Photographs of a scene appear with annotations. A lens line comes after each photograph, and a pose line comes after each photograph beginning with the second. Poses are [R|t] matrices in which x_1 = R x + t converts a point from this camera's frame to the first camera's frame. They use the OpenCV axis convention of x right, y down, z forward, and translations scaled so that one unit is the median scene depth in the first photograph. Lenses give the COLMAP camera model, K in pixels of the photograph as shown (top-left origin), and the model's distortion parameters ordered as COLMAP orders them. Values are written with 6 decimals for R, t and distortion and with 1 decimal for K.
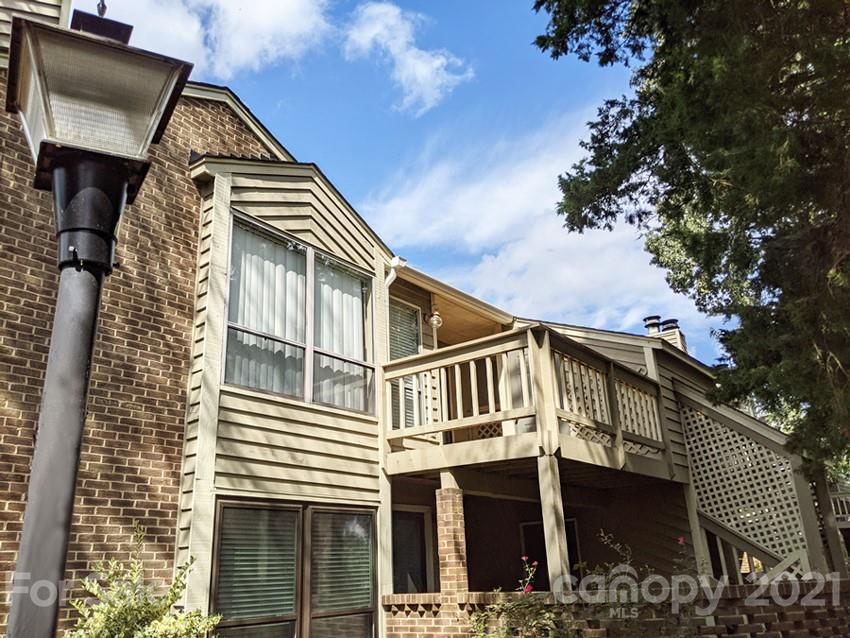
lens RADIAL K [[698.2, 0, 424.6], [0, 698.2, 318.5], [0, 0, 1]] dist [0.000163, -0.020765]
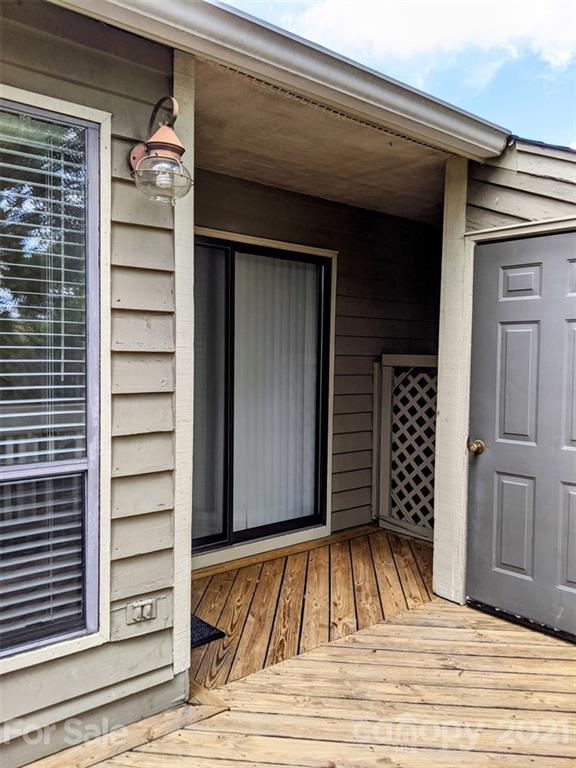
lens RADIAL K [[630.9, 0, 287.9], [0, 630.9, 383.7], [0, 0, 1]] dist [0.000163, -0.020765]
pose [[0.978315, 0.065909, -0.196358, 0.093360], [0.015702, 0.921692, 0.387604, -0.010831], [0.206529, -0.382282, 0.900670, 0.679427]]
